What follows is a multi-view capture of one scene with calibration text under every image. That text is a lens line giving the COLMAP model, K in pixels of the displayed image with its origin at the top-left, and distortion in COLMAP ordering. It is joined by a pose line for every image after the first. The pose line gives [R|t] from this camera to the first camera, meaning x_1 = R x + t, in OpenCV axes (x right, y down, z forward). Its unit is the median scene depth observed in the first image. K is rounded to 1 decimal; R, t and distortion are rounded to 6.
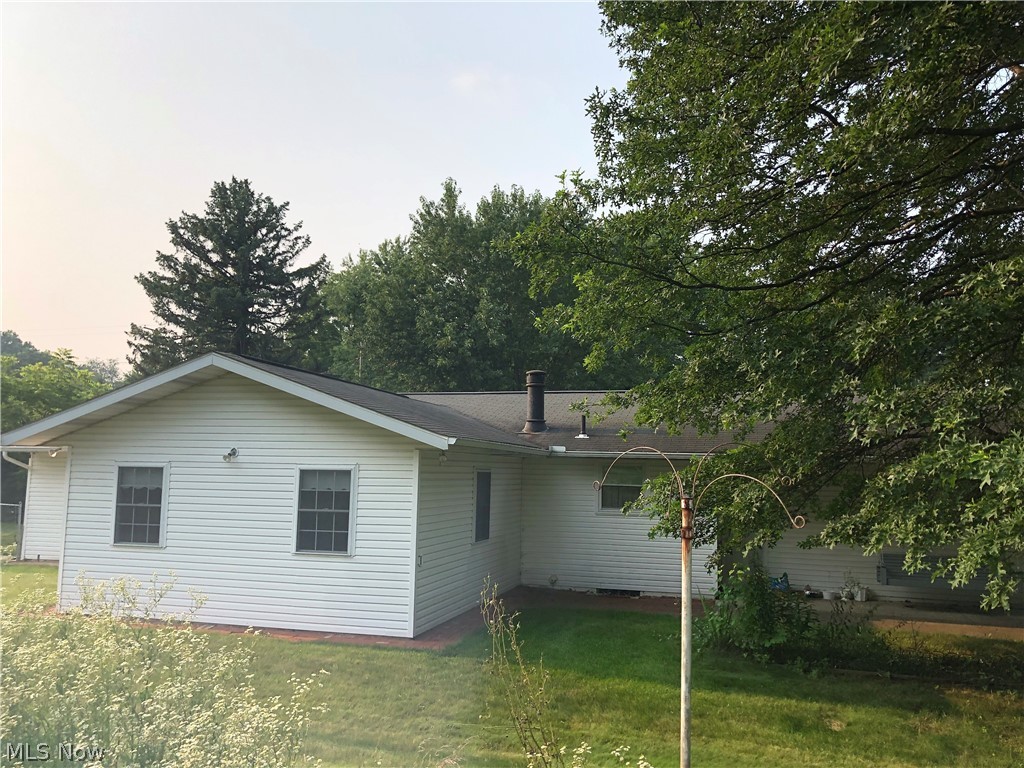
lens RADIAL K [[889.0, 0, 508.2], [0, 889.0, 374.5], [0, 0, 1]] dist [0.031097, -0.048571]
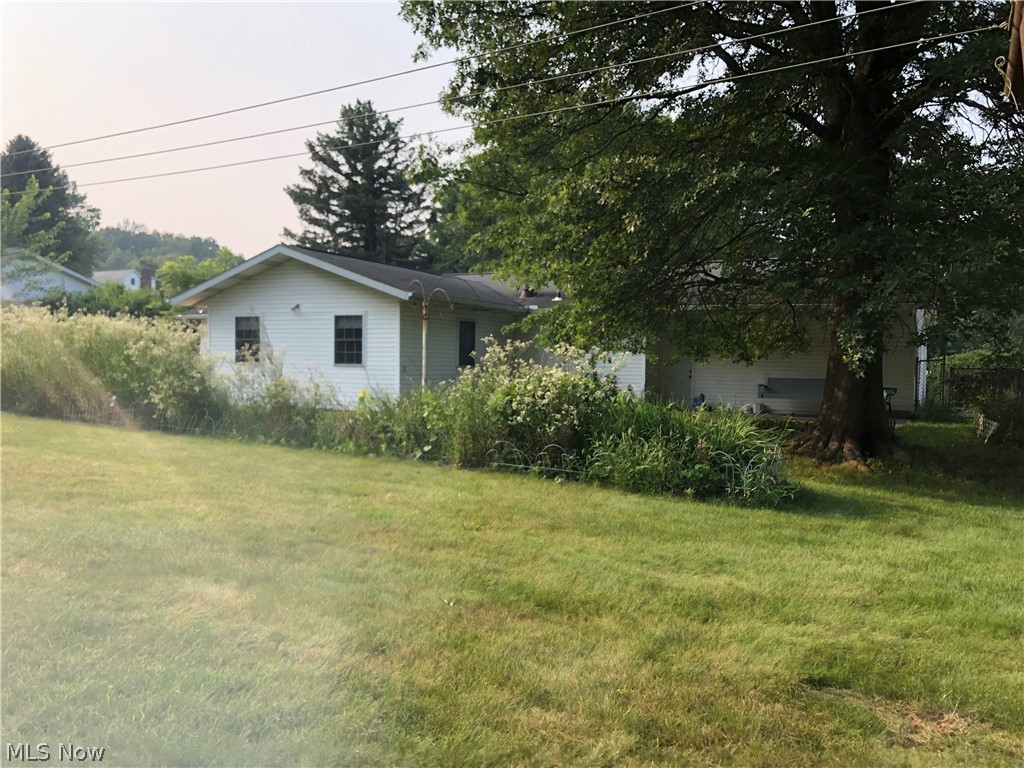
lens RADIAL K [[889.0, 0, 517.0], [0, 889.0, 380.9], [0, 0, 1]] dist [0.031097, -0.048571]
pose [[0.982163, -0.004222, -0.187986, 0.140942], [0.028058, 0.991846, 0.124317, 0.010719], [0.185928, -0.127374, 0.974272, -0.193120]]
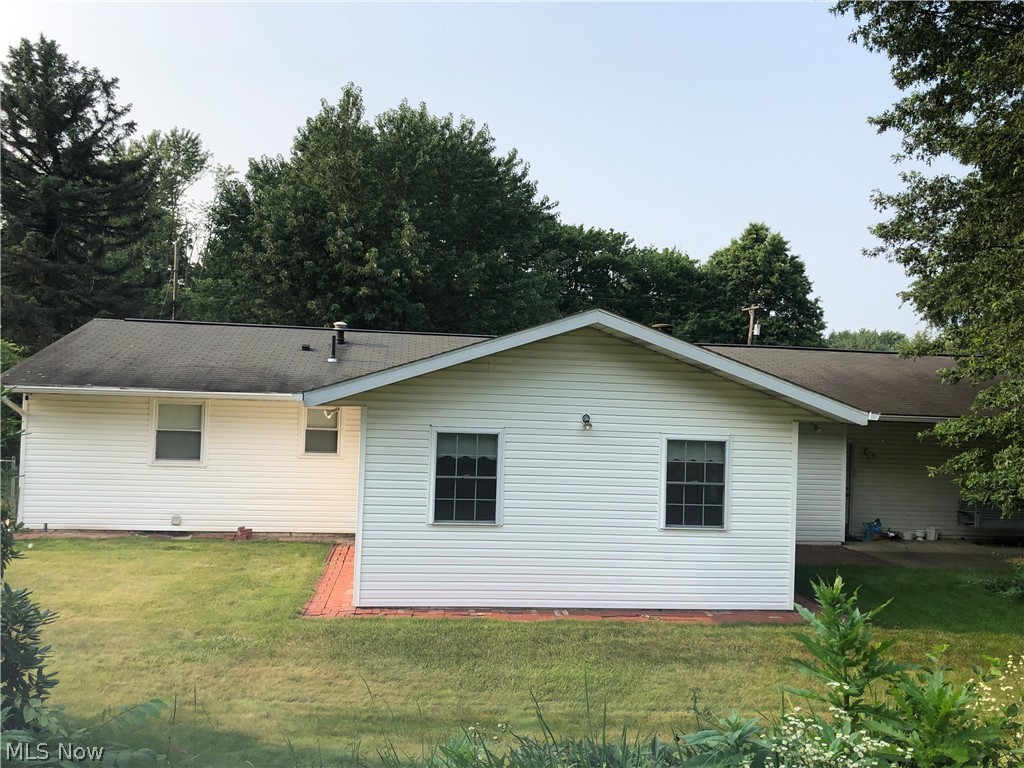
lens RADIAL K [[889.0, 0, 514.6], [0, 889.0, 393.6], [0, 0, 1]] dist [0.031097, -0.048571]
pose [[0.922763, 0.017131, 0.384986, -0.255233], [-0.059914, 0.993241, 0.099410, -0.007995], [-0.380681, -0.114798, 0.917553, 0.075513]]
